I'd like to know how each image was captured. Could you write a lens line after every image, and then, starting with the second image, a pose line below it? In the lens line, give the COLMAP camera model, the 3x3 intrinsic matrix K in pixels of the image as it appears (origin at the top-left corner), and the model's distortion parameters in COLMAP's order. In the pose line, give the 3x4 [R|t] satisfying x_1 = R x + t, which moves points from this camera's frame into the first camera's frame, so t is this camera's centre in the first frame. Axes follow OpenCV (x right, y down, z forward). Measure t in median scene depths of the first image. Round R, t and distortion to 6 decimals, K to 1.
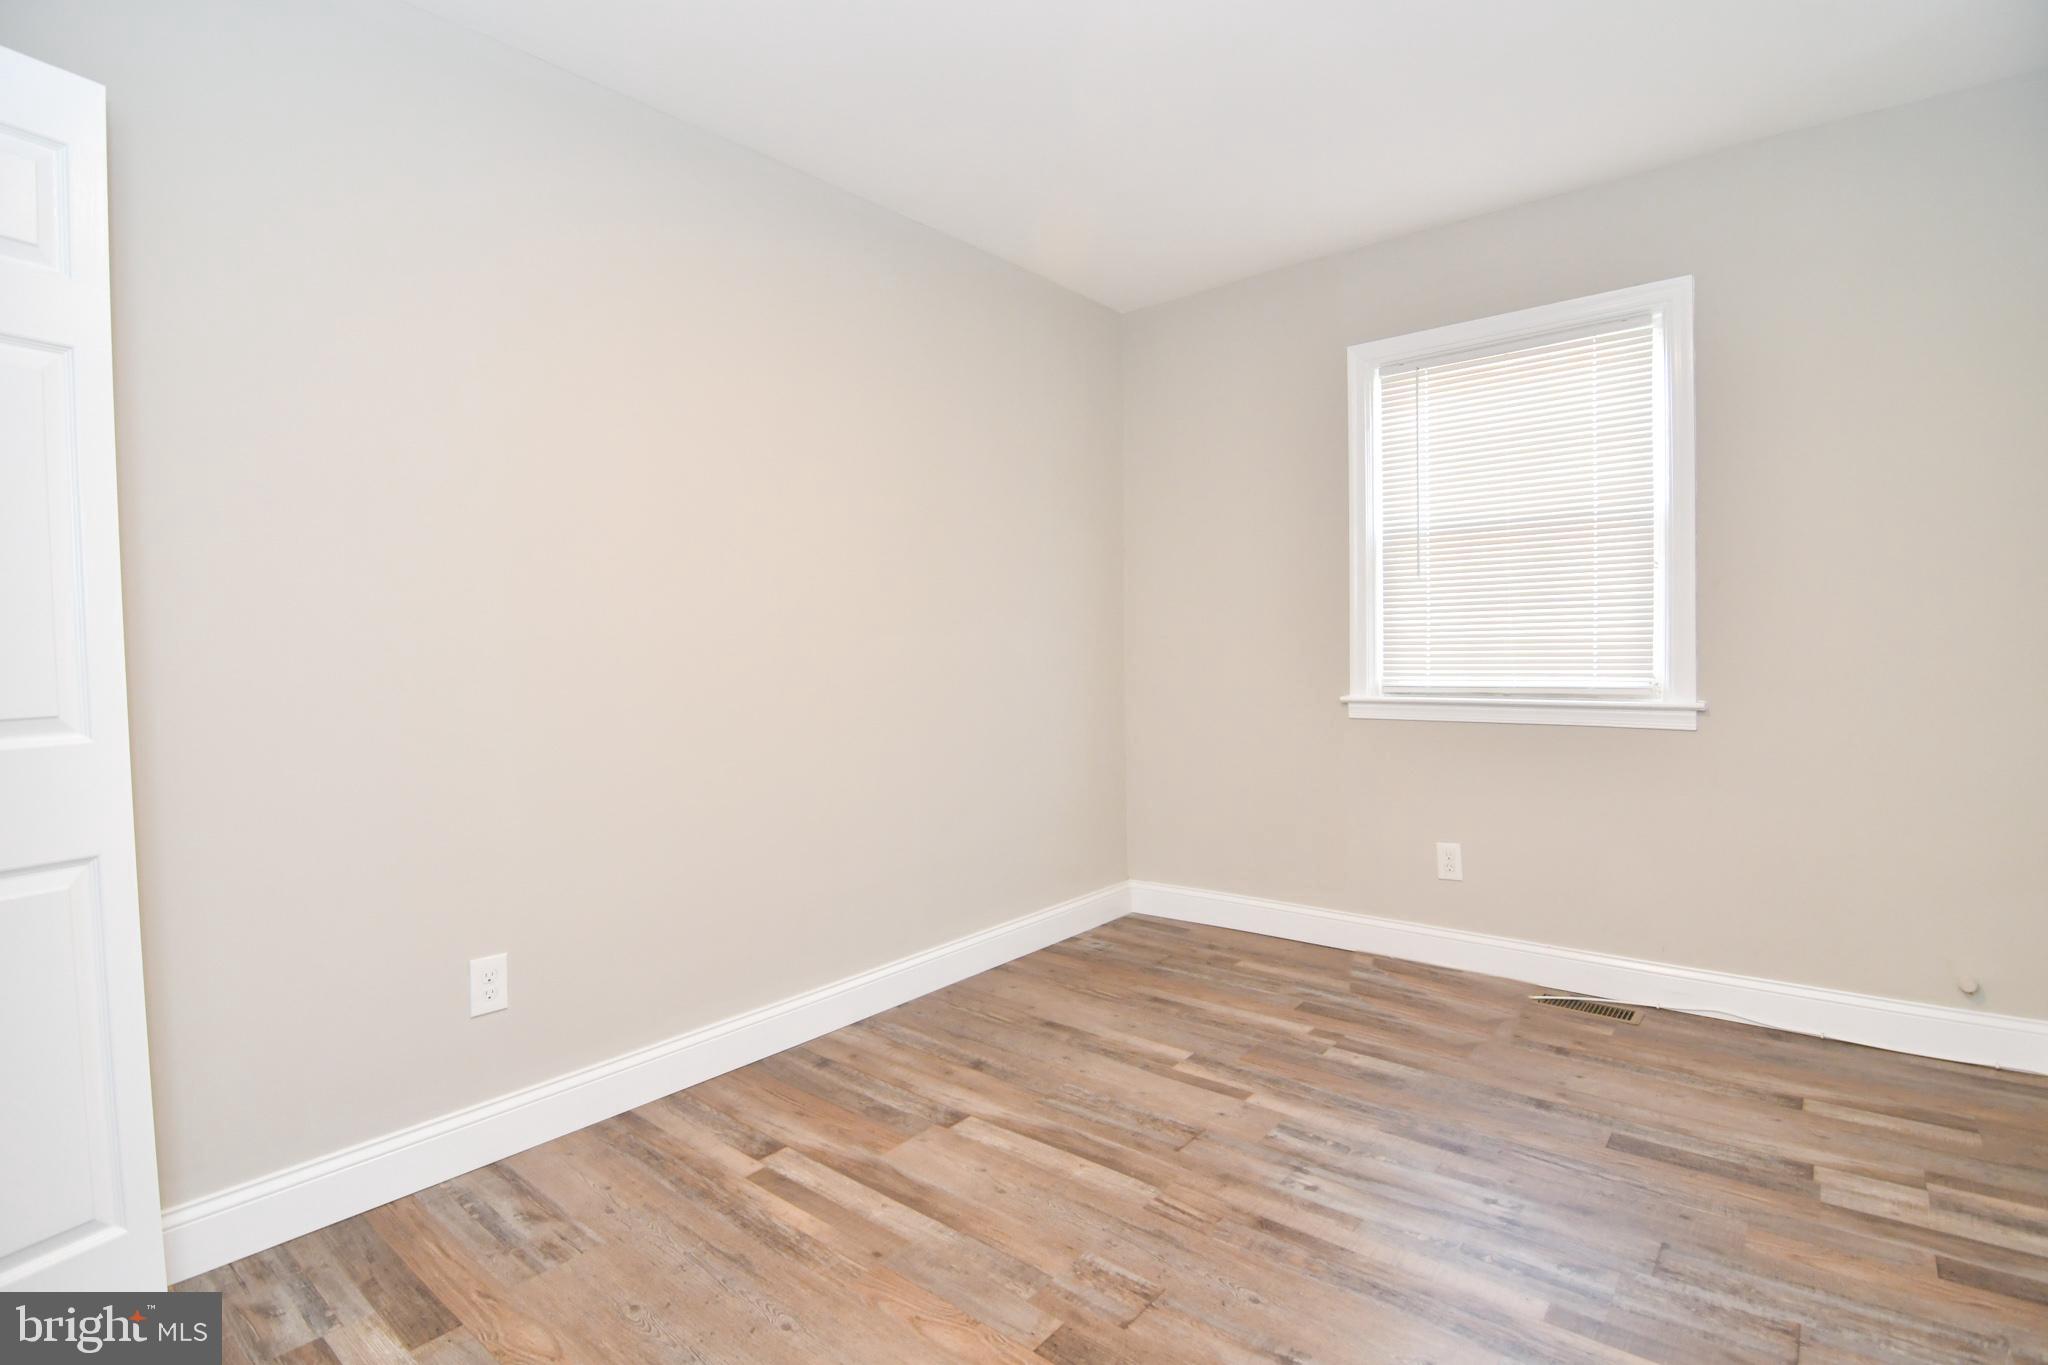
lens RADIAL K [[985.1, 0, 1016.1], [0, 985.1, 676.9], [0, 0, 1]] dist [-0.002636, -0.012359]
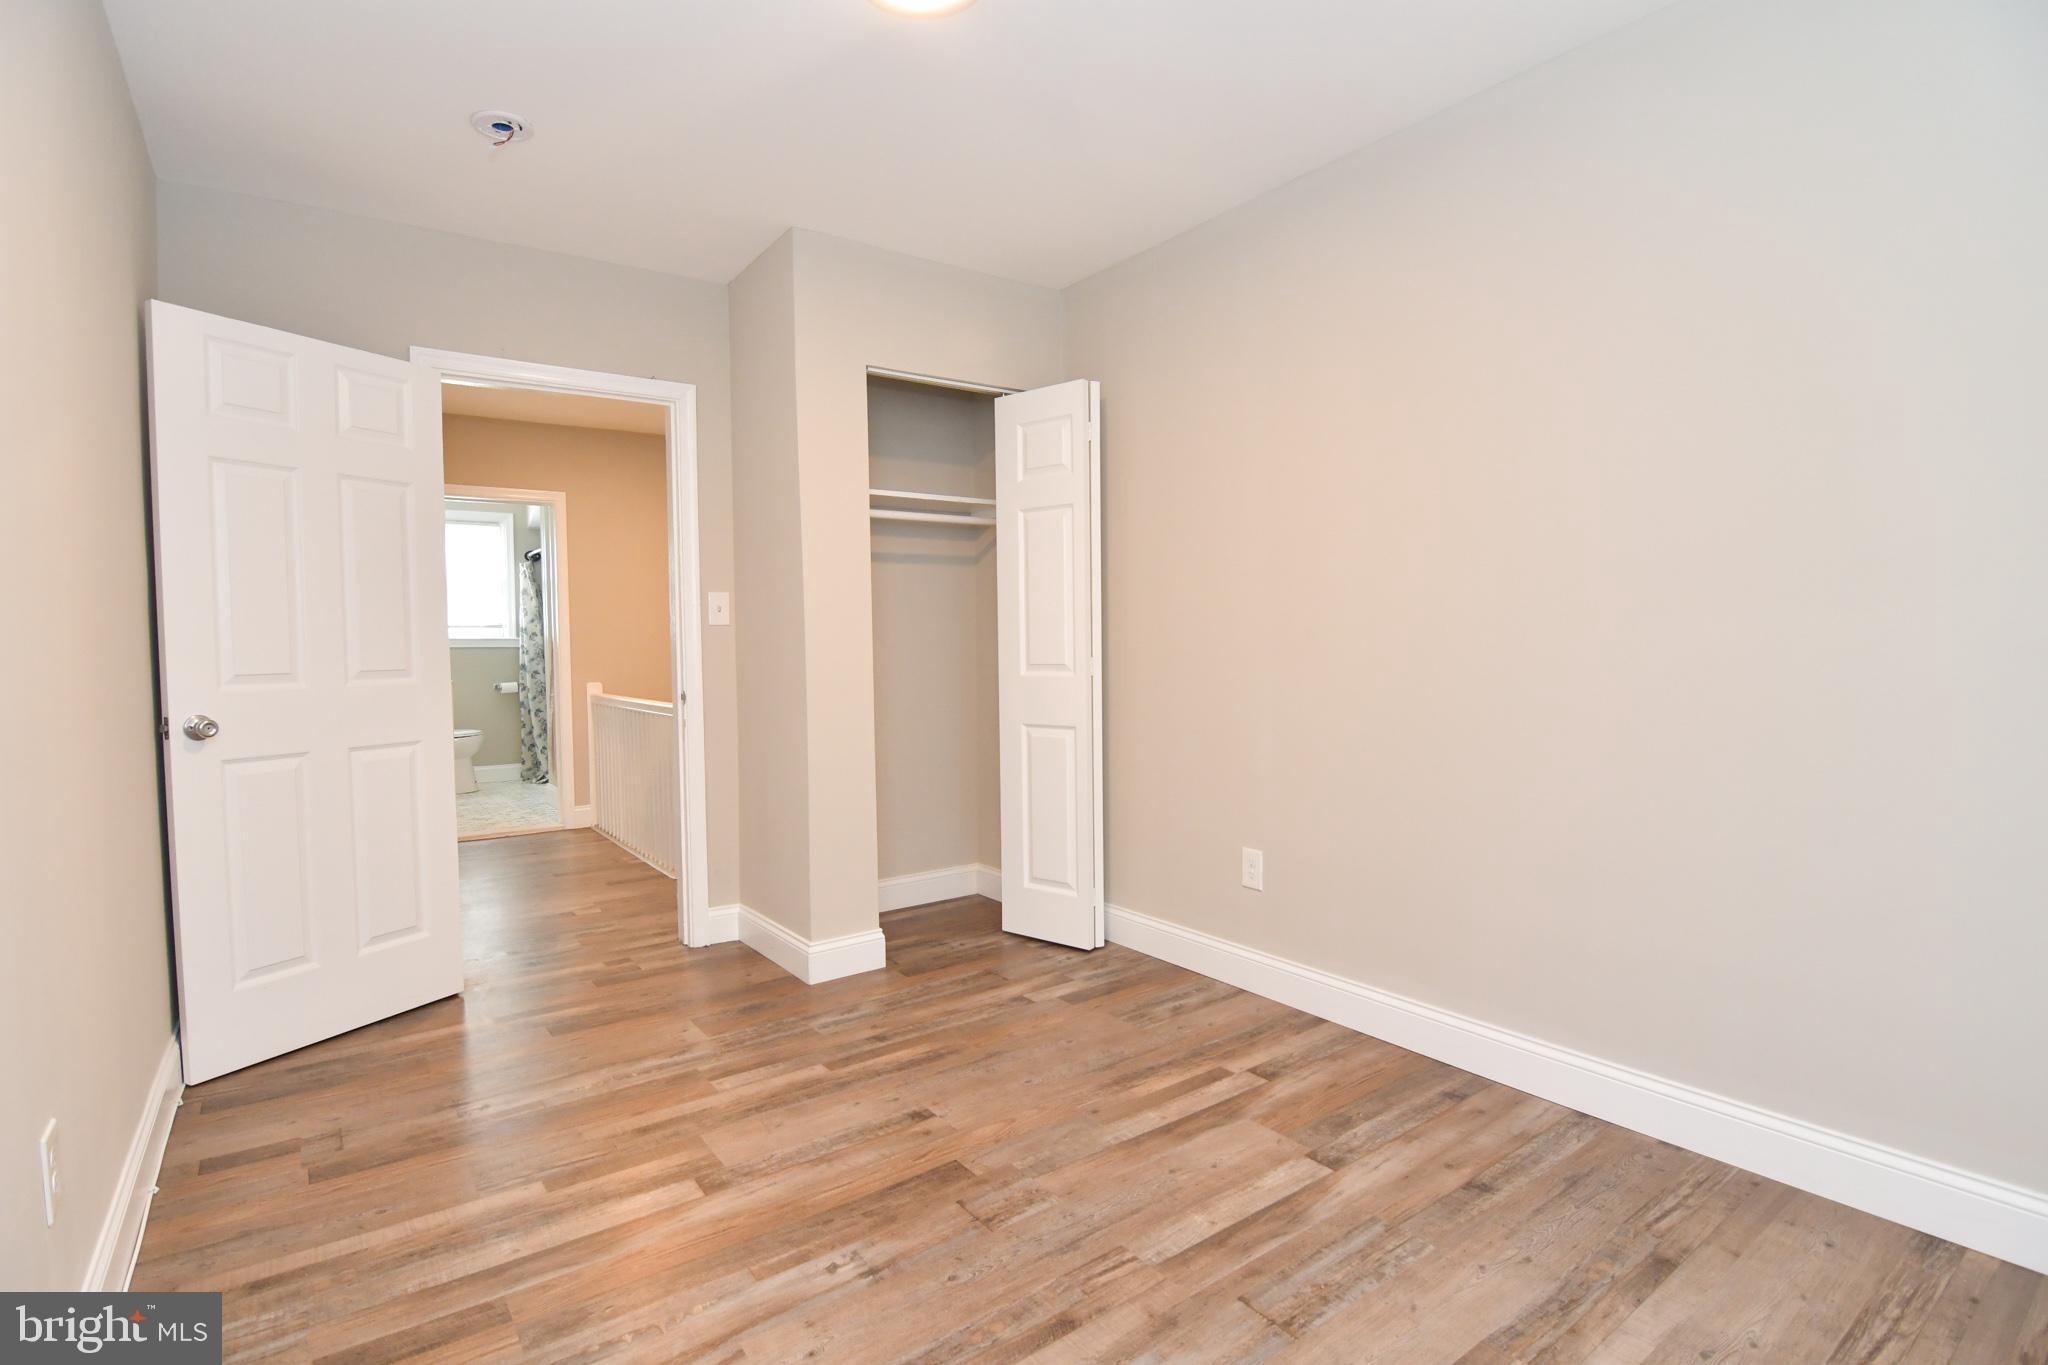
lens RADIAL K [[985.1, 0, 1016.1], [0, 985.1, 676.9], [0, 0, 1]] dist [-0.002636, -0.012359]
pose [[-0.241766, 0.056828, -0.968669, 0.897907], [-0.014375, 0.997964, 0.062135, -0.050339], [0.970228, 0.028947, -0.240457, 0.969964]]
